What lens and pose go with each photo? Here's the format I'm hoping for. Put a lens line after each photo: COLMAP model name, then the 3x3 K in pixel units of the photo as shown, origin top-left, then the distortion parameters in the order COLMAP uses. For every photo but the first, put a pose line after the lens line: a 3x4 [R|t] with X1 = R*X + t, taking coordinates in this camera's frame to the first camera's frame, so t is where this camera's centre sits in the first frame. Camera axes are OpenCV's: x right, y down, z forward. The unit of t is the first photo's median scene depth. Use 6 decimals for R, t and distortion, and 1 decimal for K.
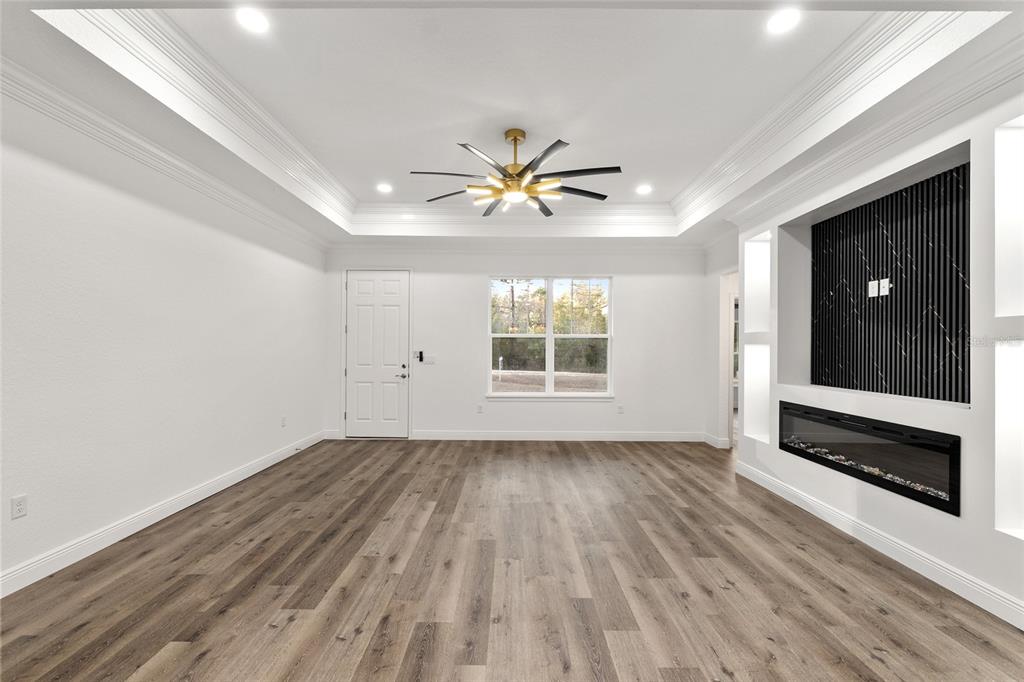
lens RADIAL K [[441.9, 0, 505.2], [0, 441.9, 344.3], [0, 0, 1]] dist [-0.006171, 0.000278]
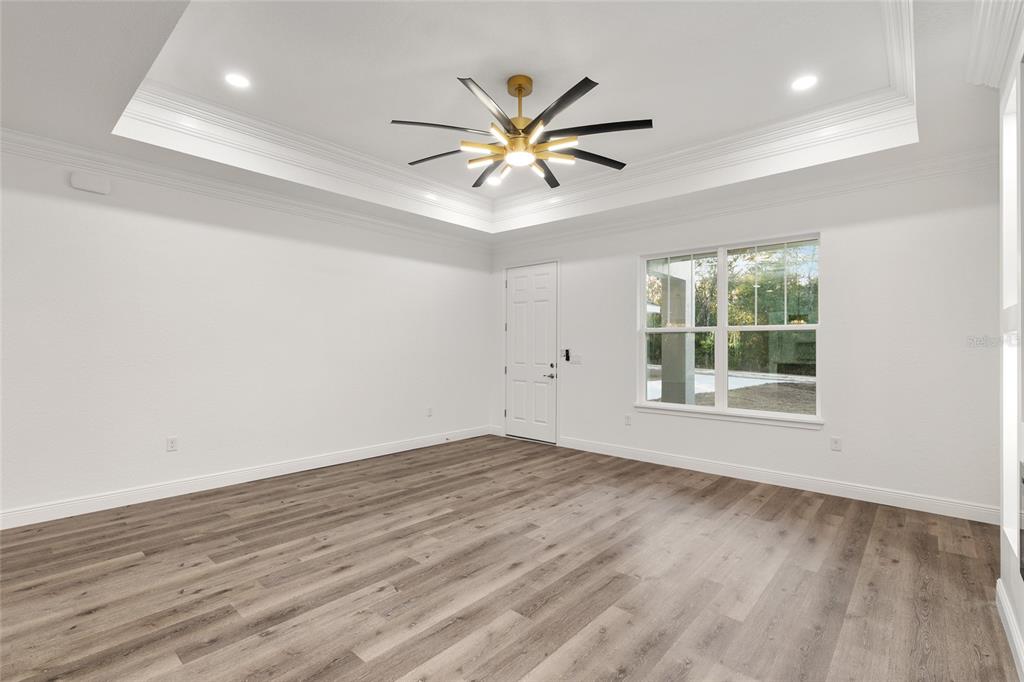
lens RADIAL K [[465.7, 0, 505.1], [0, 465.7, 340.1], [0, 0, 1]] dist [0.000115, 0.000584]
pose [[0.752972, -0.009904, -0.657979, 0.568509], [0.002269, 0.999920, -0.012455, 0.013729], [0.658049, 0.007885, 0.752934, 0.334418]]
